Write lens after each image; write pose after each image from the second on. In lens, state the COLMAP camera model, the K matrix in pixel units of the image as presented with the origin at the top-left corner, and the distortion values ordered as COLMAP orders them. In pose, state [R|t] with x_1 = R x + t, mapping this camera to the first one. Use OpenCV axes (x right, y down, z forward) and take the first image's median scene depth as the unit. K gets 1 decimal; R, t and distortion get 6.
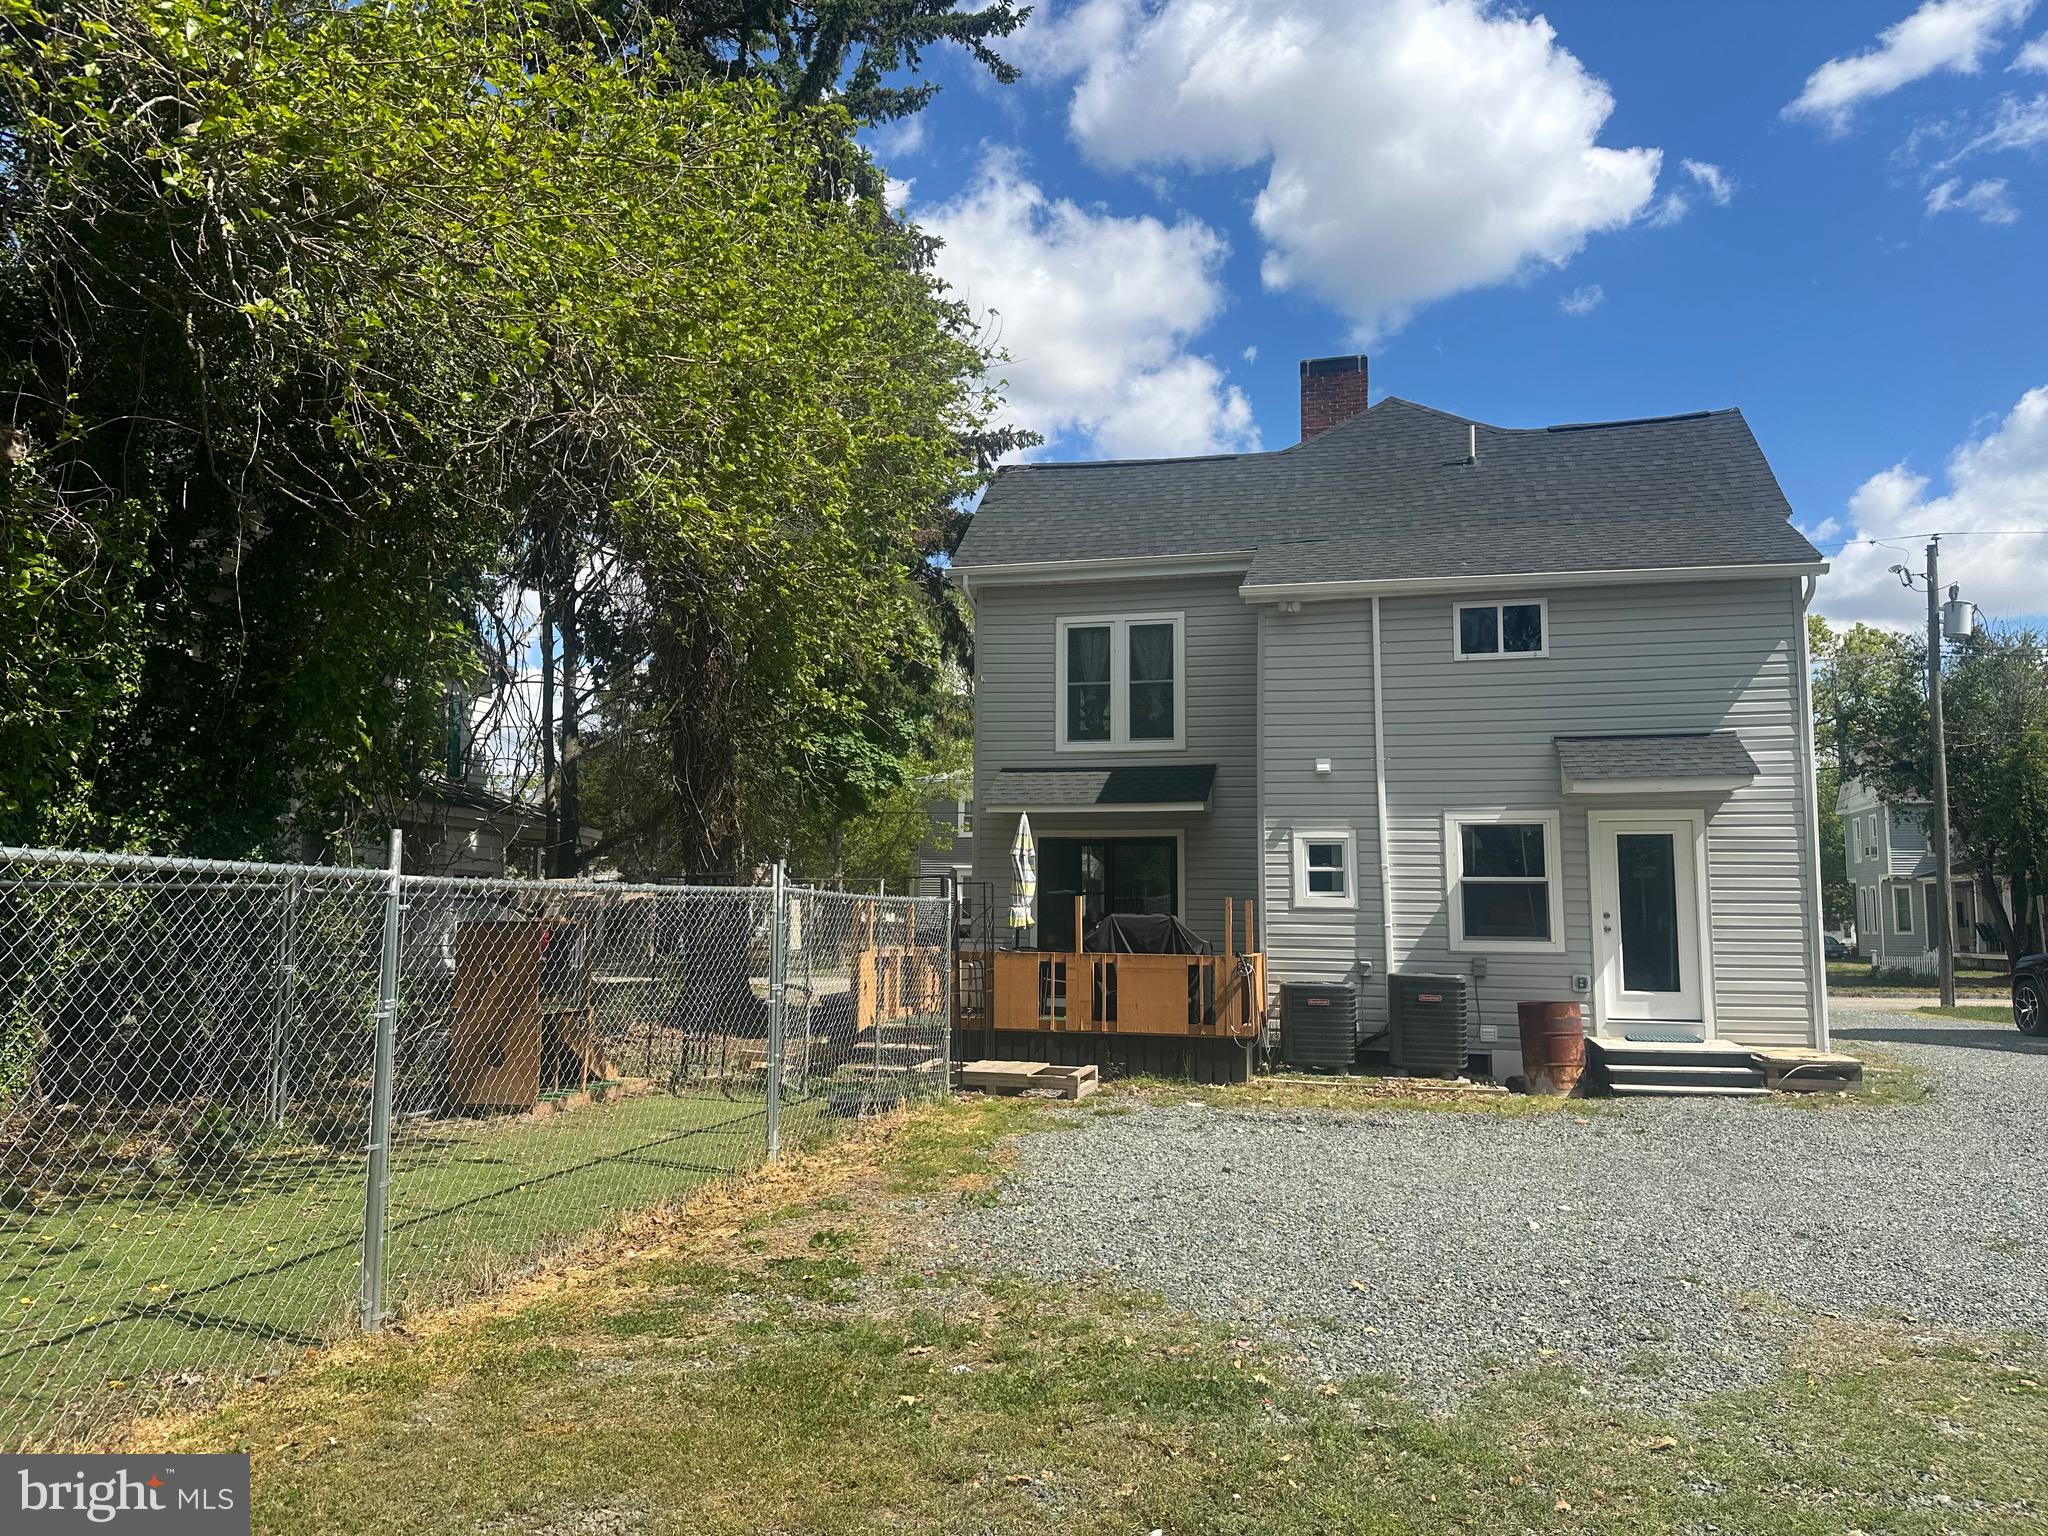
lens RADIAL K [[1421.2, 0, 1015.9], [0, 1421.2, 772.8], [0, 0, 1]] dist [0.049476, -0.064856]
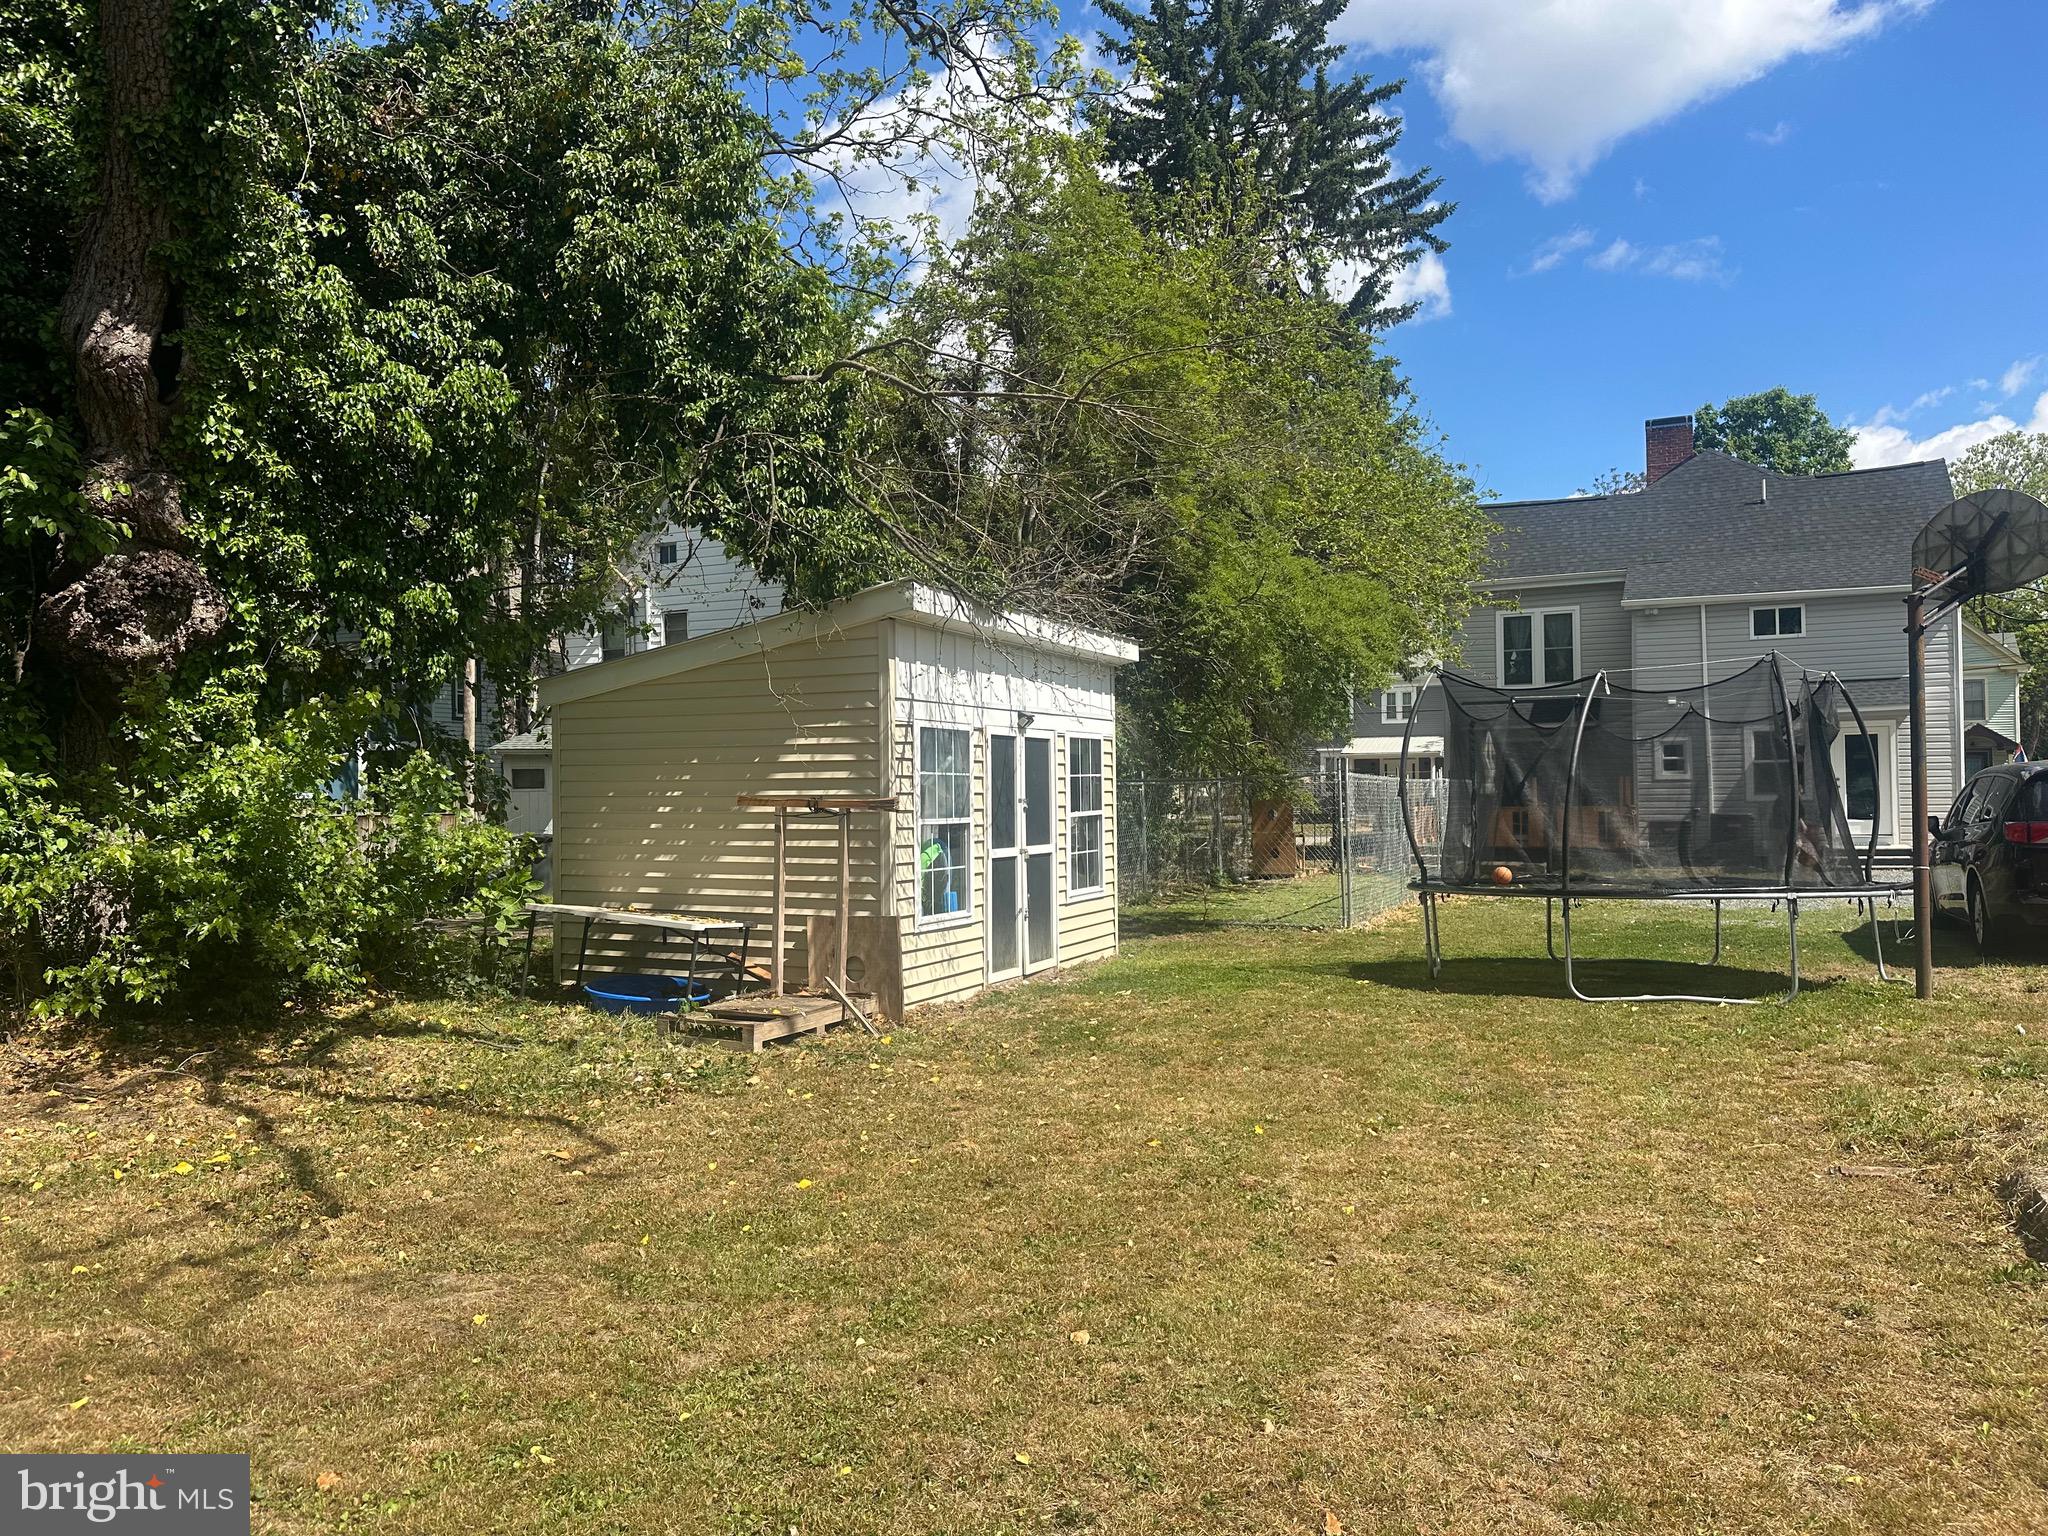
lens RADIAL K [[1421.2, 0, 1030.5], [0, 1421.2, 777.4], [0, 0, 1]] dist [0.049476, -0.064856]
pose [[0.983469, -0.027152, -0.179029, -0.263227], [0.043803, 0.995003, 0.089725, -0.107866], [0.175698, -0.096083, 0.979744, -0.936264]]
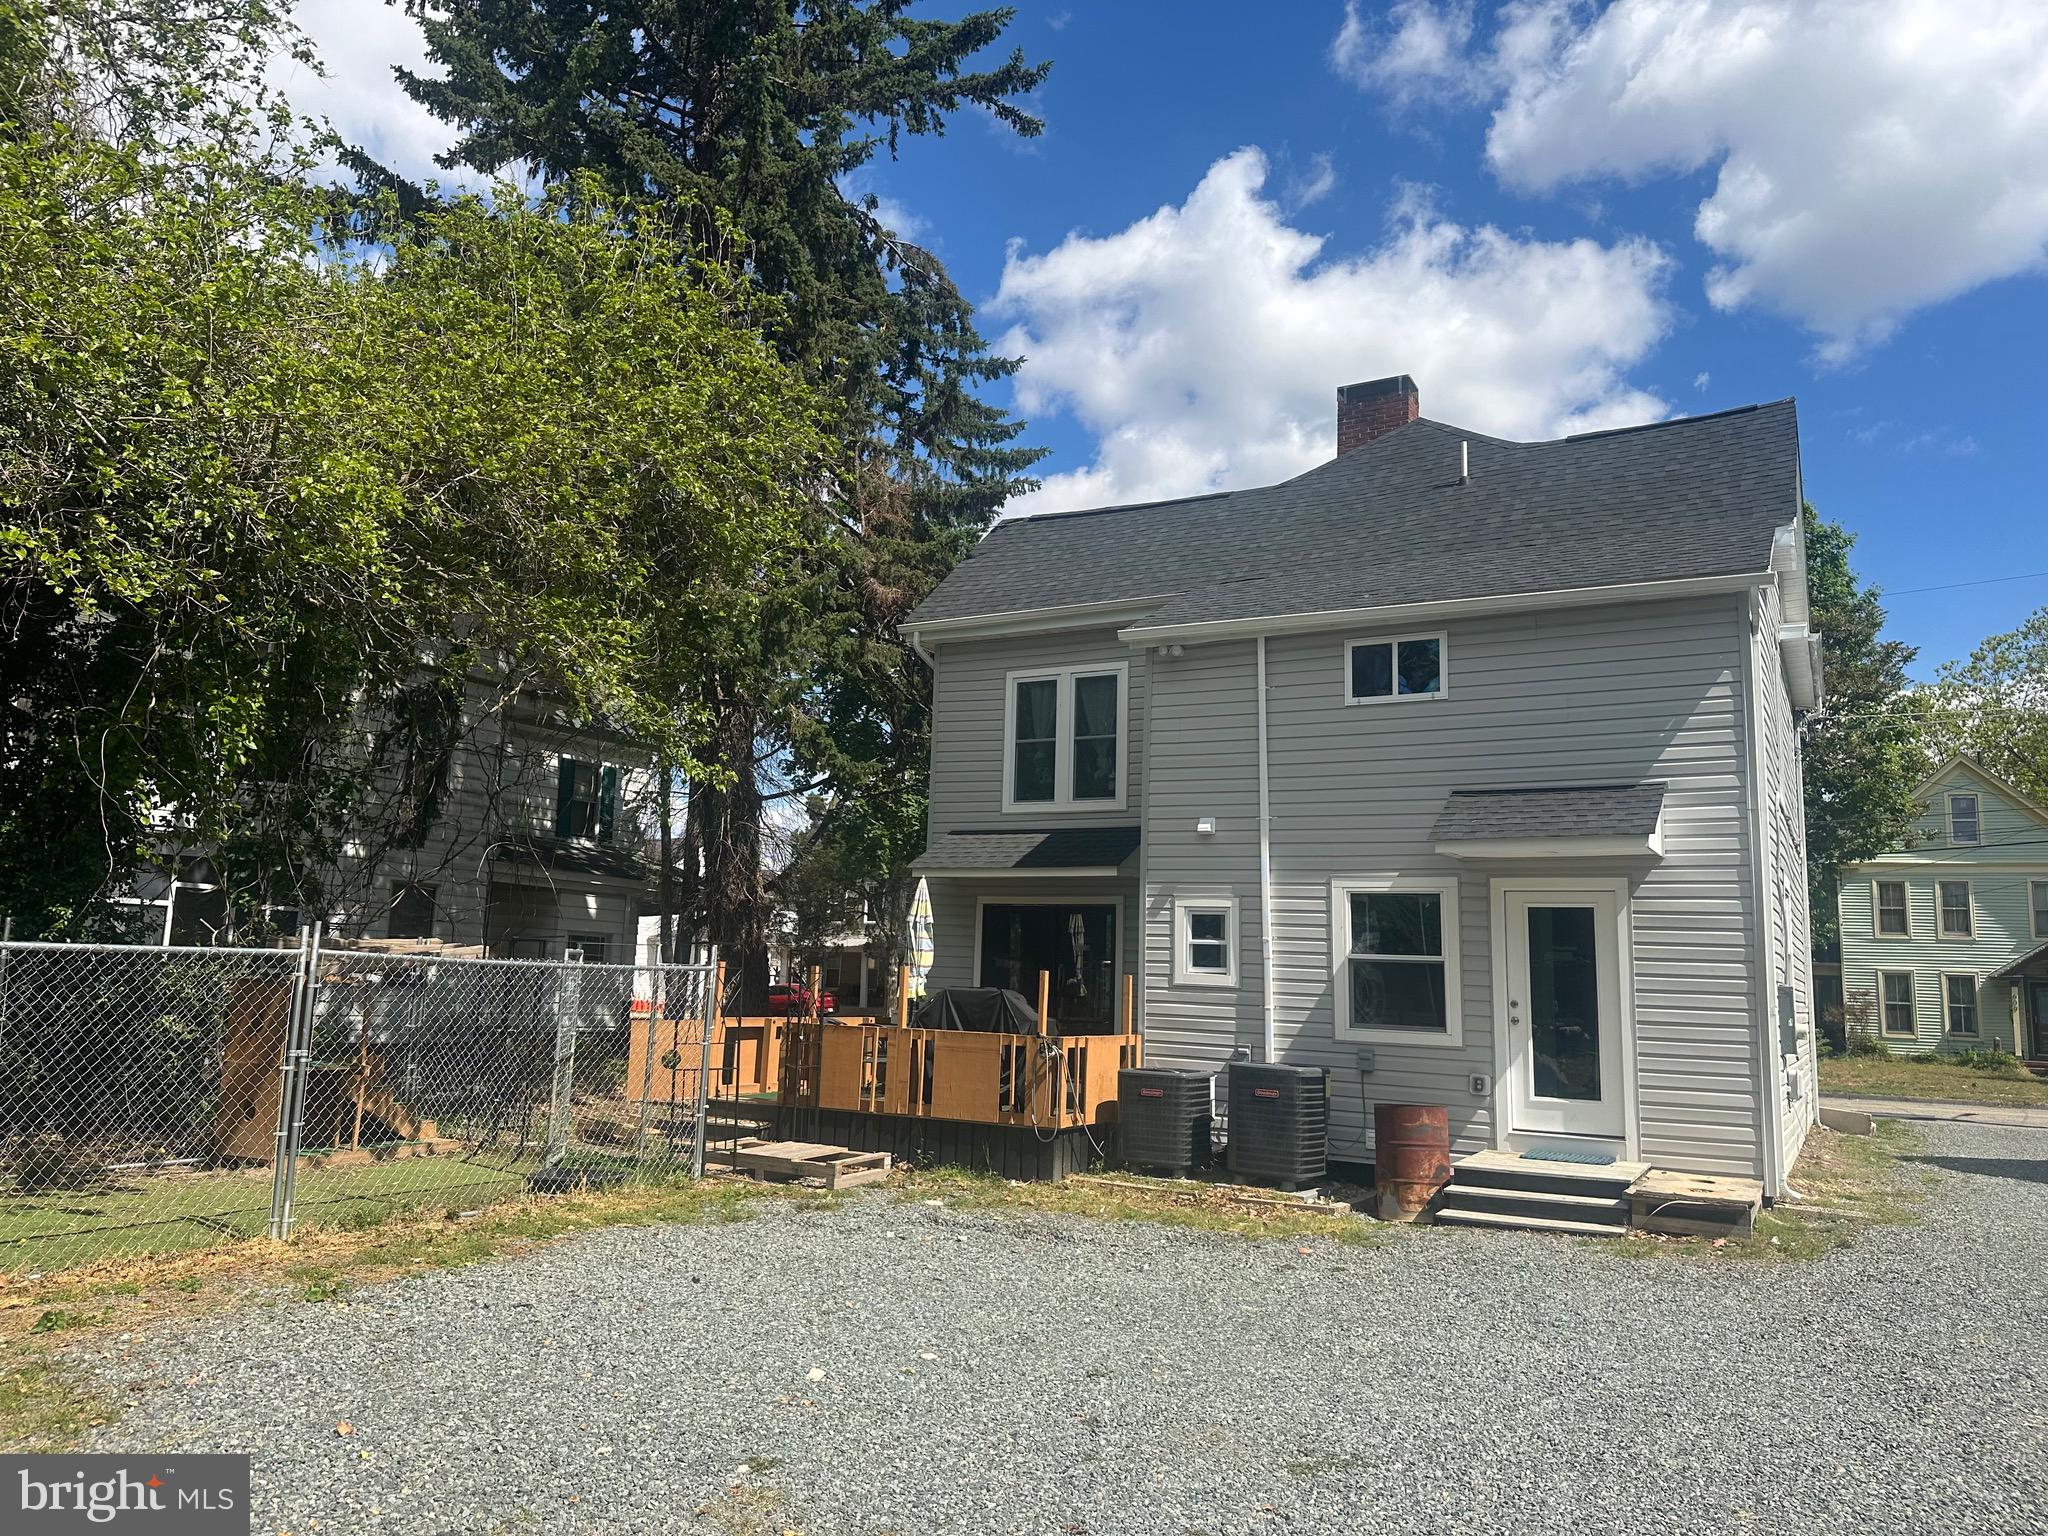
lens RADIAL K [[1421.2, 0, 1011.8], [0, 1421.2, 756.1], [0, 0, 1]] dist [0.049476, -0.064856]
pose [[0.964535, -0.016589, -0.263434, 0.340143], [0.001056, 0.998258, -0.058996, 0.003982], [0.263954, 0.056626, 0.962872, 0.104997]]
